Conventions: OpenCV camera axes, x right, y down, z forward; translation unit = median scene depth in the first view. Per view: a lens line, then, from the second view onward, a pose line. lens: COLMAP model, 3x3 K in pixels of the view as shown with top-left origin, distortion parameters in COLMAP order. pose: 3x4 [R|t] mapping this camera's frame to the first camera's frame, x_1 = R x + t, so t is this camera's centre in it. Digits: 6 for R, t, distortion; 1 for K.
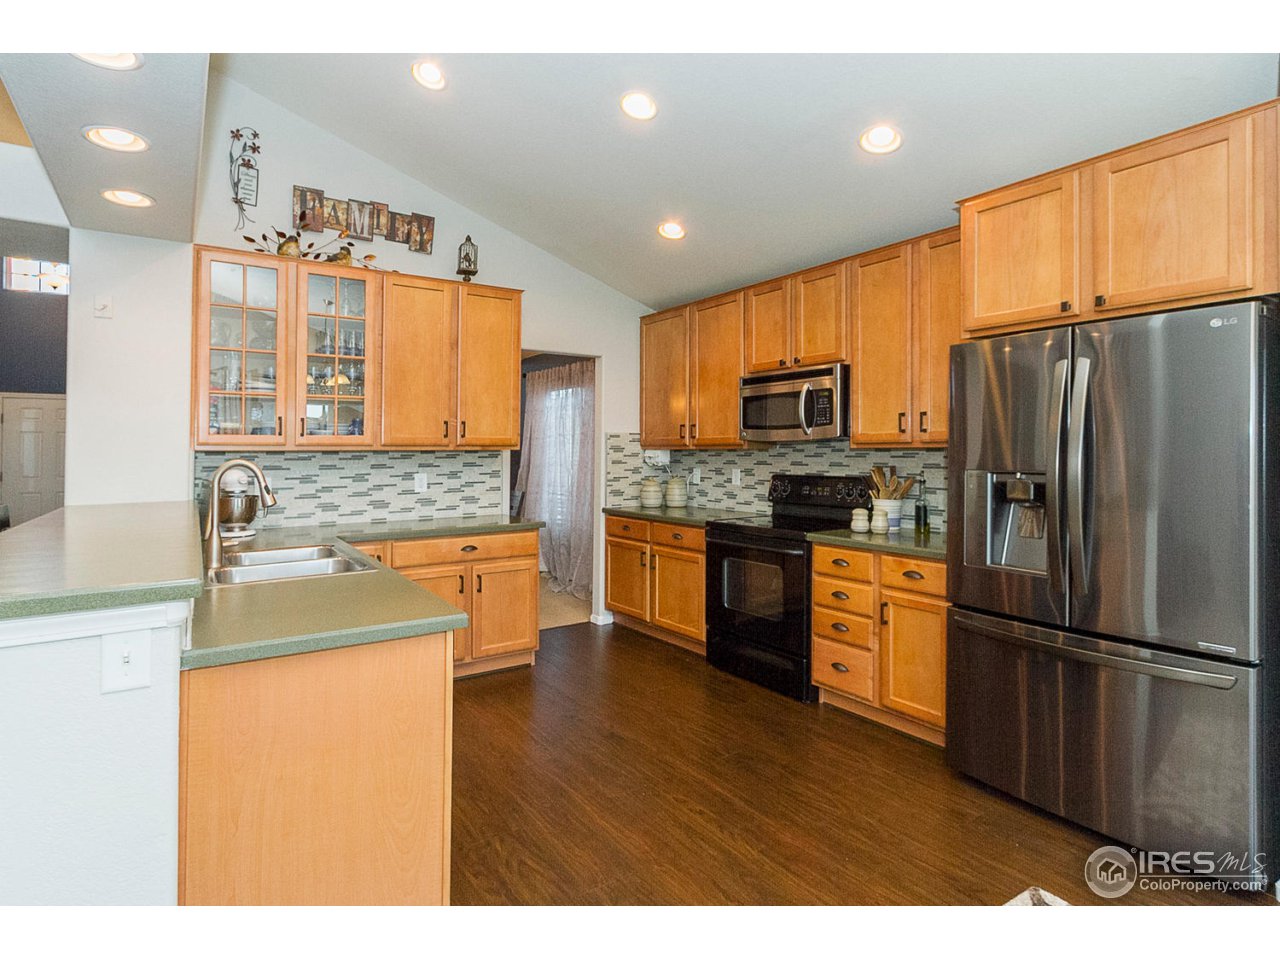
lens RADIAL K [[589.6, 0, 638.3], [0, 589.6, 470.9], [0, 0, 1]] dist [-0.001549, -0.000088]
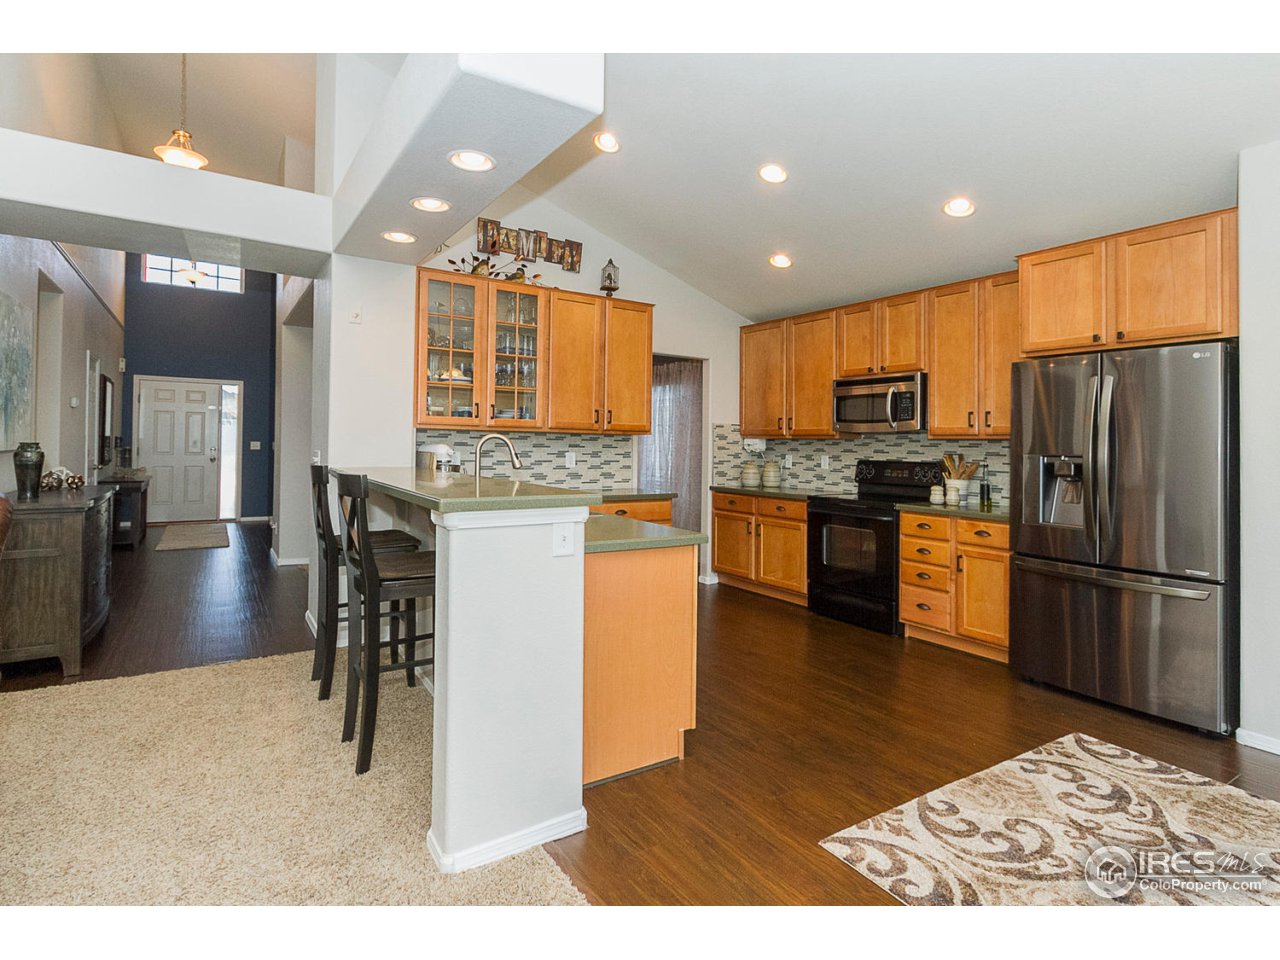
lens RADIAL K [[643.4, 0, 639.5], [0, 643.4, 449.6], [0, 0, 1]] dist [-0.001984, -0.001669]
pose [[0.999693, 0.023820, 0.006833, -0.252252], [-0.023568, 0.999116, -0.034819, 0.044471], [-0.007656, 0.034647, 0.999370, -0.352174]]
